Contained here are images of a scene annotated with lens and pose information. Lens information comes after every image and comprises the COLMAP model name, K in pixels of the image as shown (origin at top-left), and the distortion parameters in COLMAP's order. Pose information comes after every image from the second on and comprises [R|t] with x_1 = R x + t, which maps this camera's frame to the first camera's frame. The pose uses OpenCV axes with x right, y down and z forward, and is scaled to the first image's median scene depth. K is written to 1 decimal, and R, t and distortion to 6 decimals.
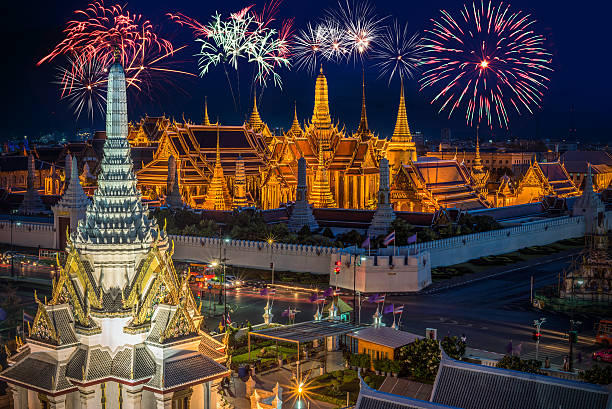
lens RADIAL K [[884.7, 0, 306.0], [0, 884.7, 204.5], [0, 0, 1]] dist [-0.142376, -0.055931]
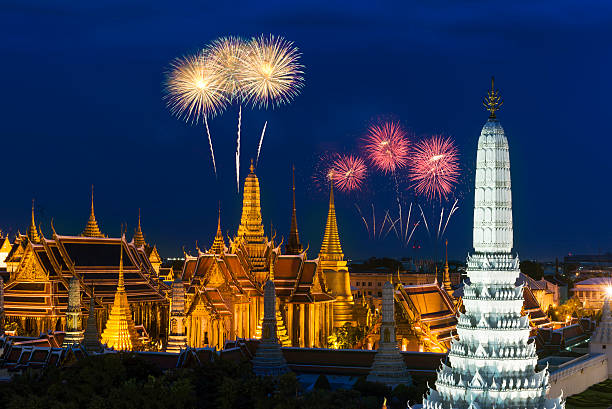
lens RADIAL K [[1033.1, 0, 306.5], [0, 1033.1, 242.3], [0, 0, 1]] dist [0.037171, 0.078837]
pose [[0.976242, 0.012497, 0.216324, -0.134326], [0.006464, 0.996212, -0.086722, -0.007334], [-0.216589, 0.086060, 0.972462, 0.108963]]
